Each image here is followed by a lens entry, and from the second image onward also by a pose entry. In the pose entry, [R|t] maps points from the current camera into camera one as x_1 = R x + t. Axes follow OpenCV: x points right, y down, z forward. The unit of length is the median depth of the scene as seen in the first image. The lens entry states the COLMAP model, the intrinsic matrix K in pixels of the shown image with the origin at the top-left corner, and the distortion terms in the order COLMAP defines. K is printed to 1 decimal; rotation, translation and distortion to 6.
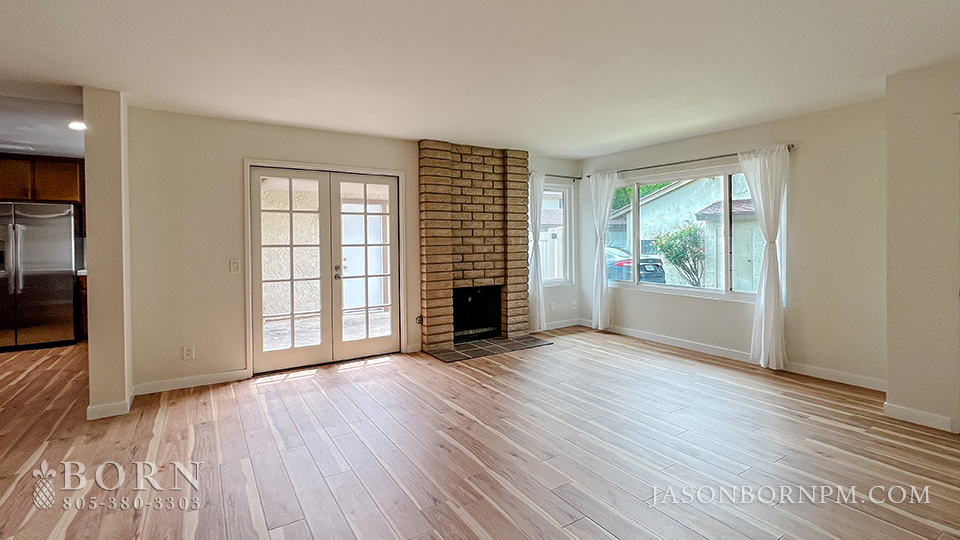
lens RADIAL K [[437.5, 0, 487.6], [0, 437.5, 238.5], [0, 0, 1]] dist [-0.002426, -0.000675]
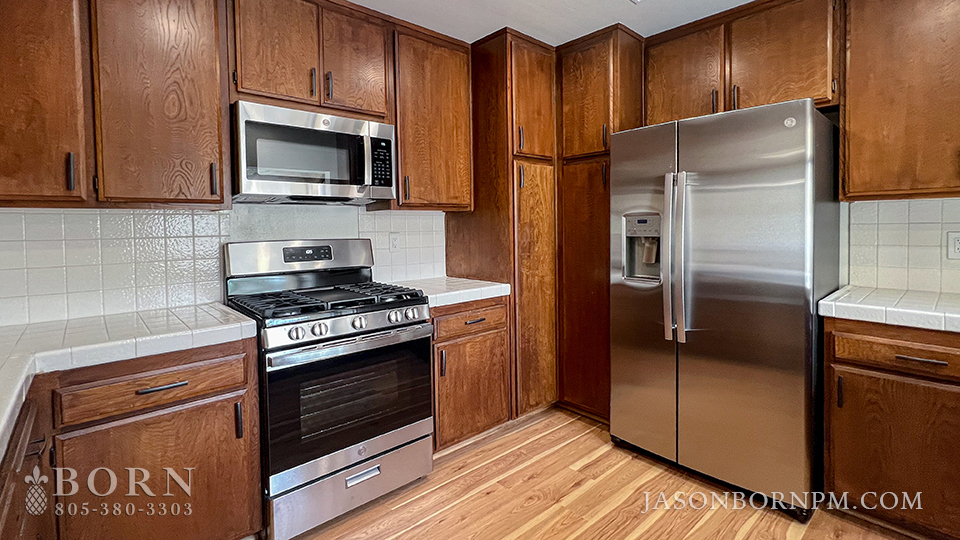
lens RADIAL K [[437.5, 0, 483.9], [0, 437.5, 238.5], [0, 0, 1]] dist [-0.002426, -0.000675]
pose [[0.165407, 0.039667, -0.985427, -0.777427], [0.011496, 0.999045, 0.042145, 0.013439], [0.986158, -0.018300, 0.164793, 0.821626]]
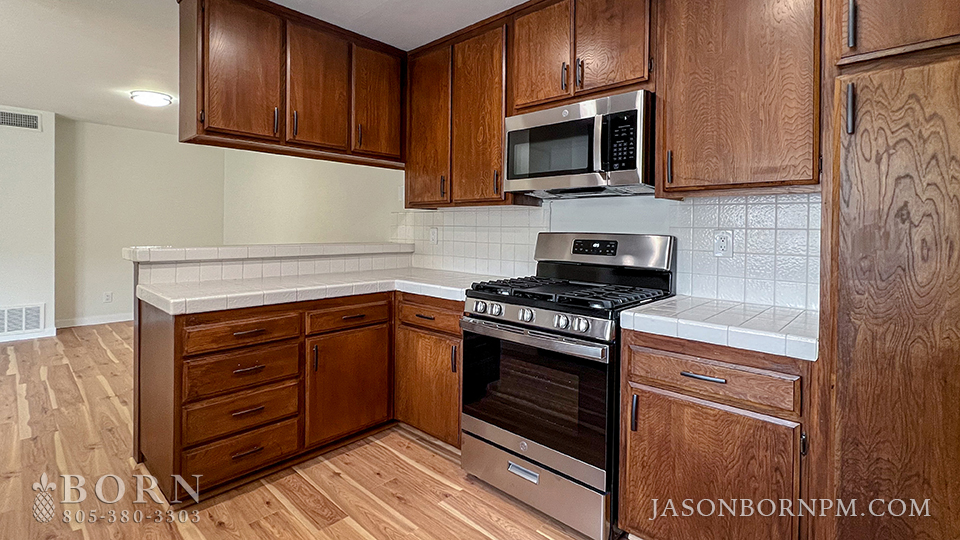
lens RADIAL K [[437.5, 0, 483.5], [0, 437.5, 236.7], [0, 0, 1]] dist [-0.002426, -0.000675]
pose [[-0.962855, 0.004674, -0.269979, -1.048135], [-0.001390, 0.999751, 0.022268, 0.026822], [0.270016, 0.021816, -0.962609, 1.142725]]
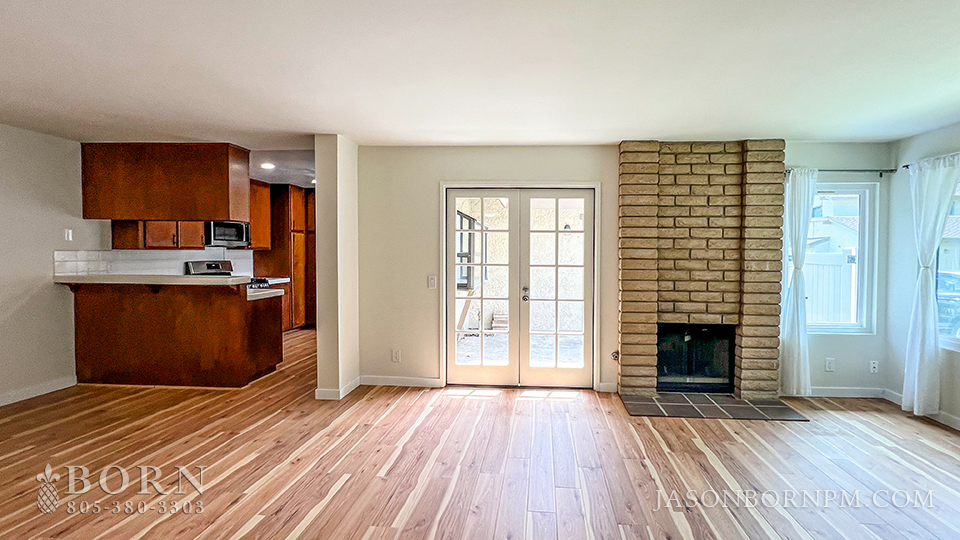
lens RADIAL K [[437.5, 0, 511.7], [0, 437.5, 258.9], [0, 0, 1]] dist [-0.002426, -0.000675]
pose [[0.809344, 0.026691, -0.586728, 0.165883], [-0.016874, 0.999611, 0.022198, -0.016485], [0.587093, -0.008065, 0.809480, 0.186179]]
